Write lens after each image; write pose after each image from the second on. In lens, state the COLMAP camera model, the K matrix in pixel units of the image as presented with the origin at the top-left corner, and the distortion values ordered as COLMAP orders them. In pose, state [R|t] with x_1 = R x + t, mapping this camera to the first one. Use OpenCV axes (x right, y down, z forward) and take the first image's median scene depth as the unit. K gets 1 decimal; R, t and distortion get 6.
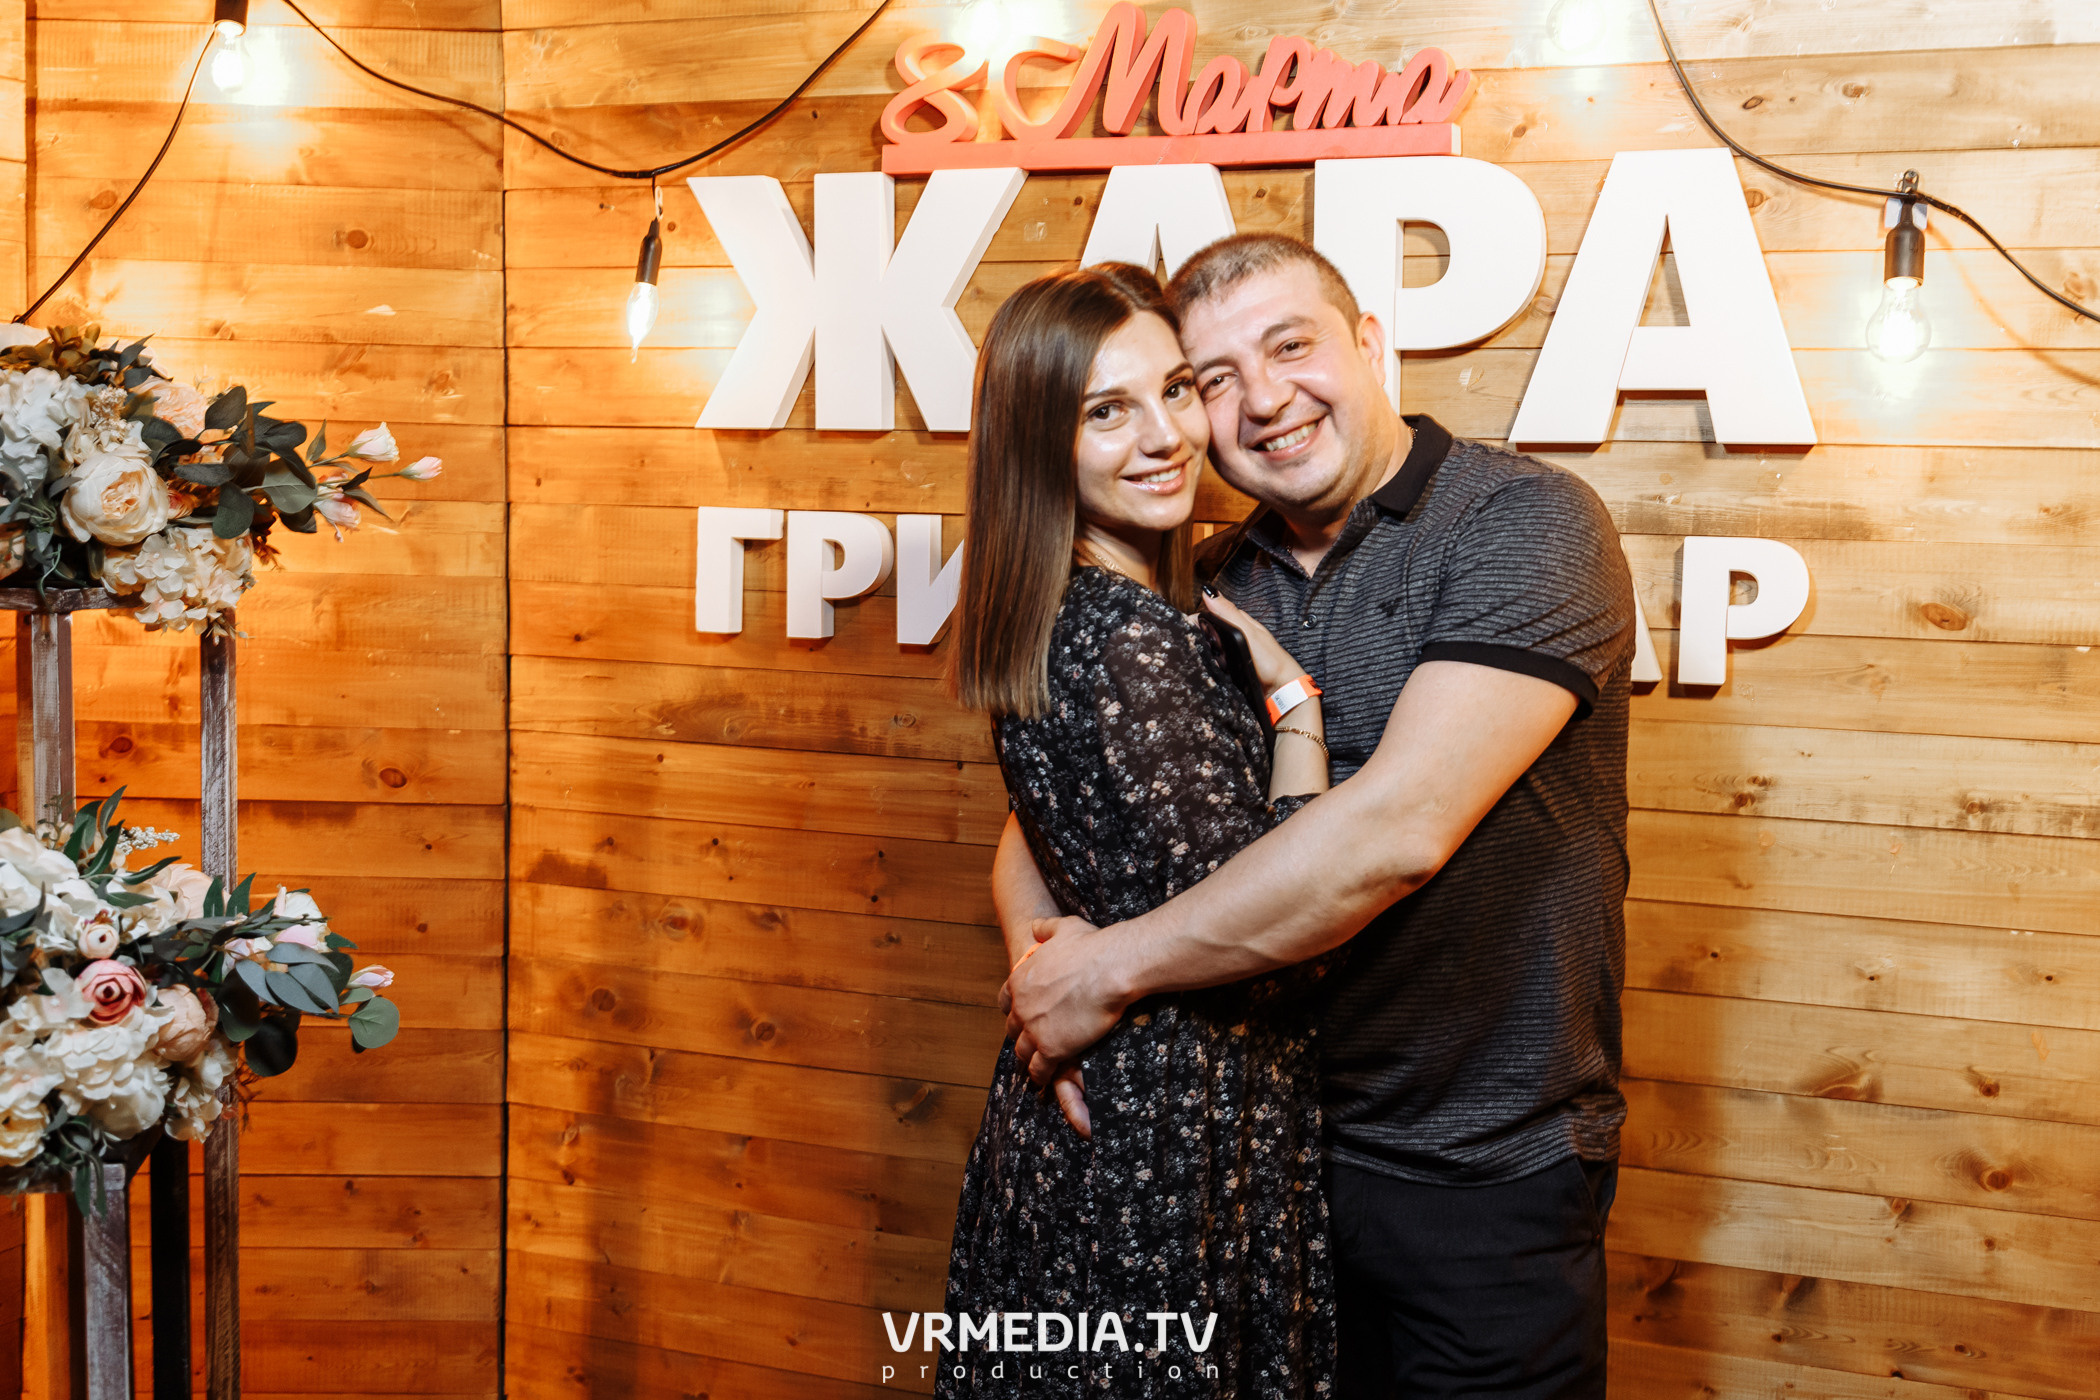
lens RADIAL K [[2098.5, 0, 1082.1], [0, 2098.5, 687.7], [0, 0, 1]] dist [-0.004890, 0.000000]
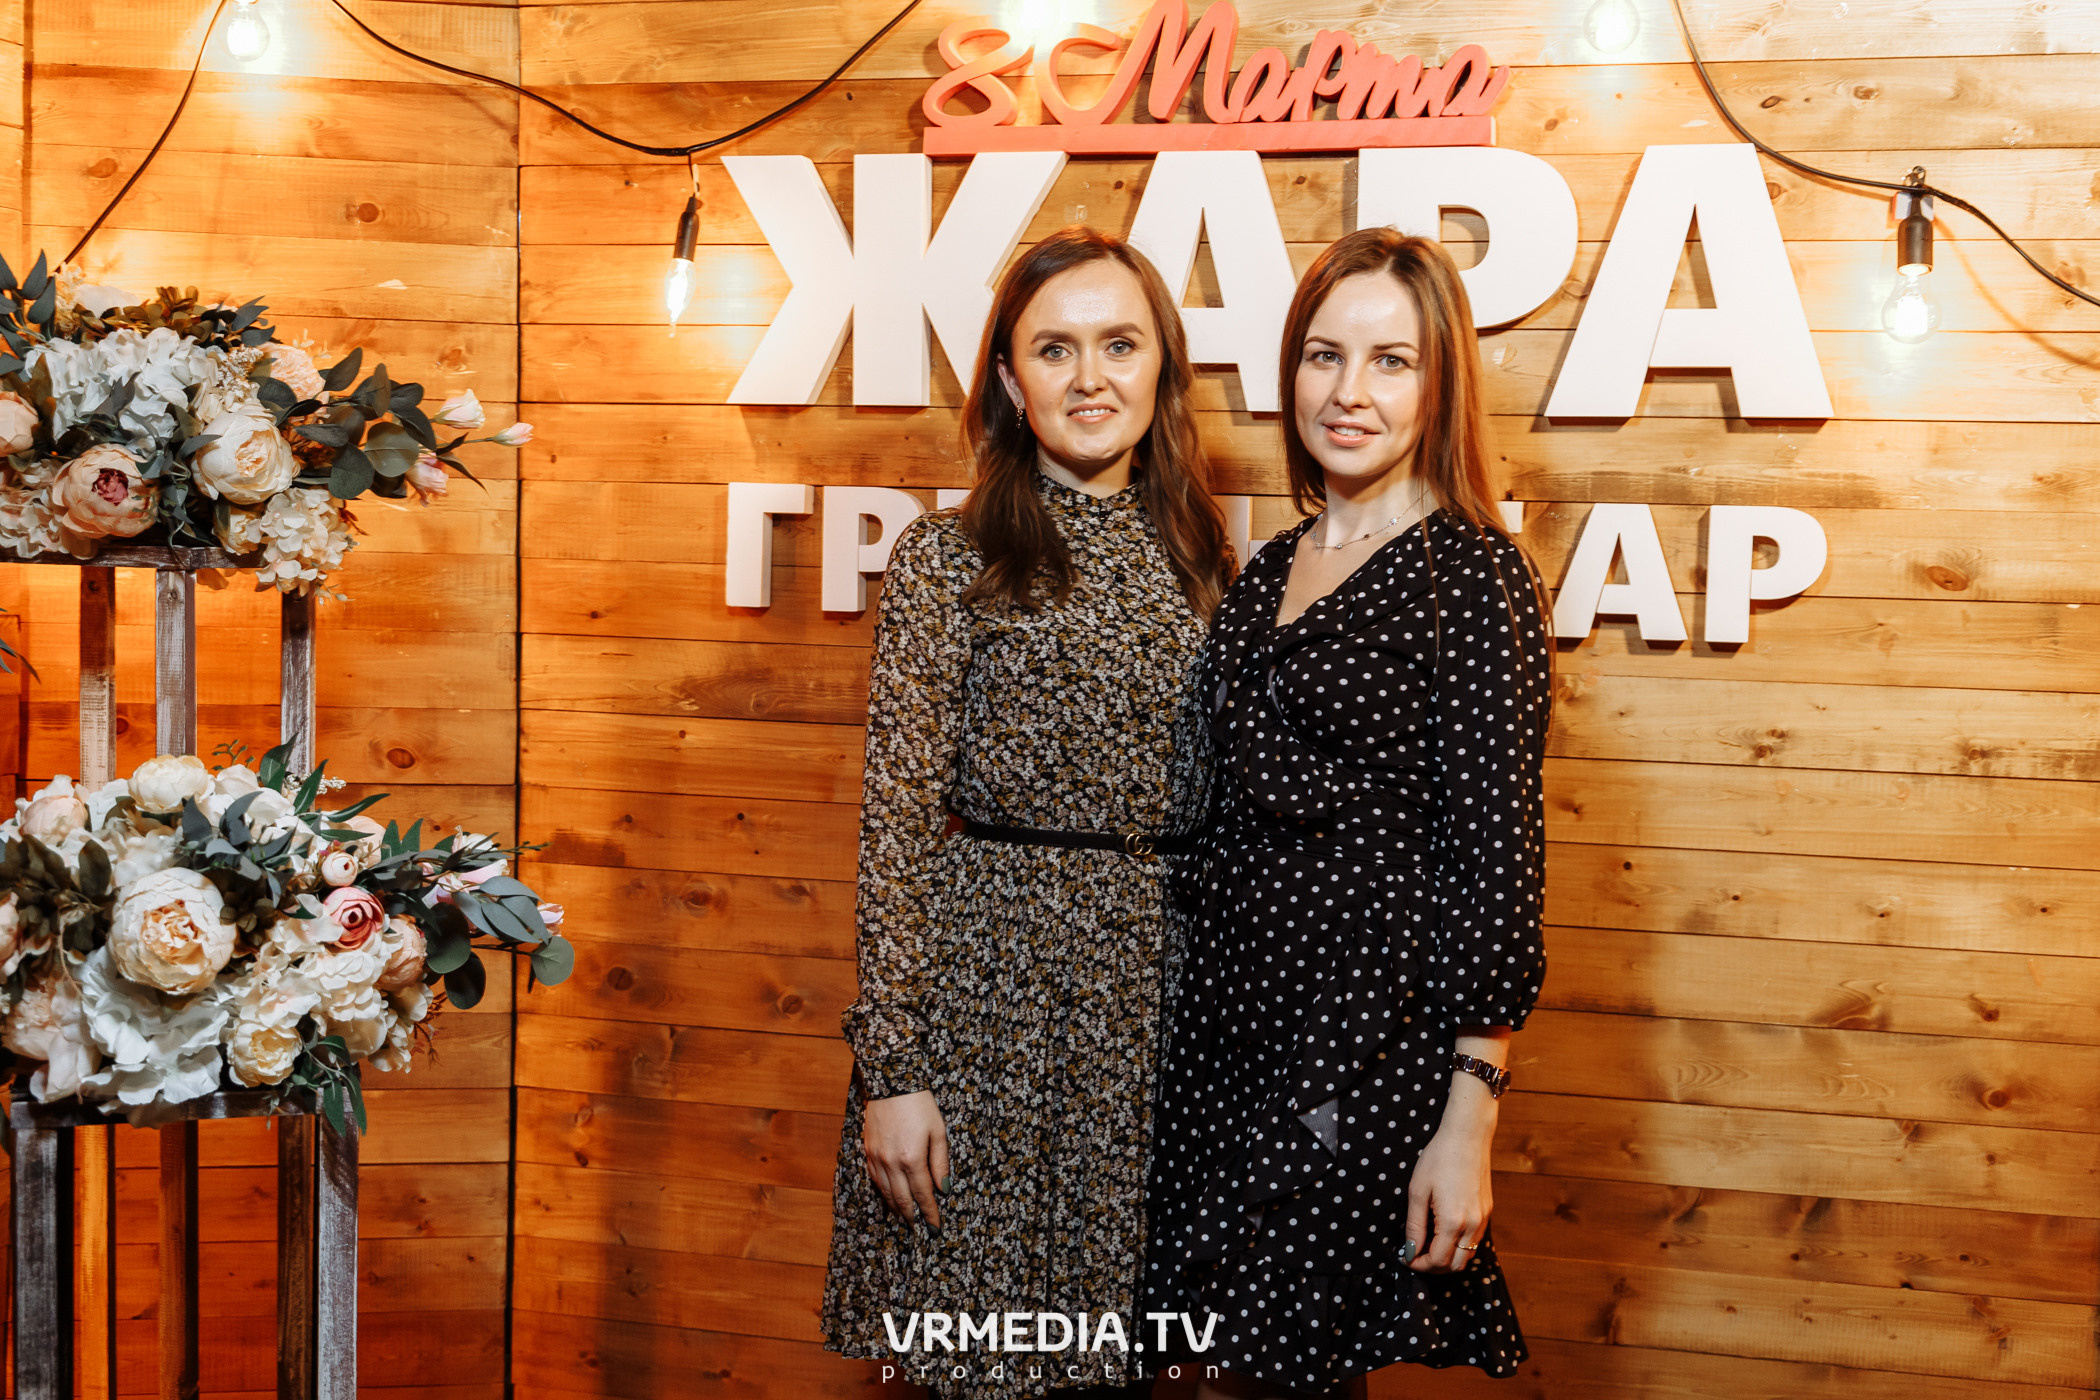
lens RADIAL K [[2247.1, 0, 1055.9], [0, 2247.1, 700.3], [0, 0, 1]] dist [-0.003583, 0.000000]
pose [[0.994479, -0.007254, 0.104688, -0.144596], [0.008409, 0.999908, -0.010597, 0.032286], [-0.104601, 0.011419, 0.994449, -0.090475]]
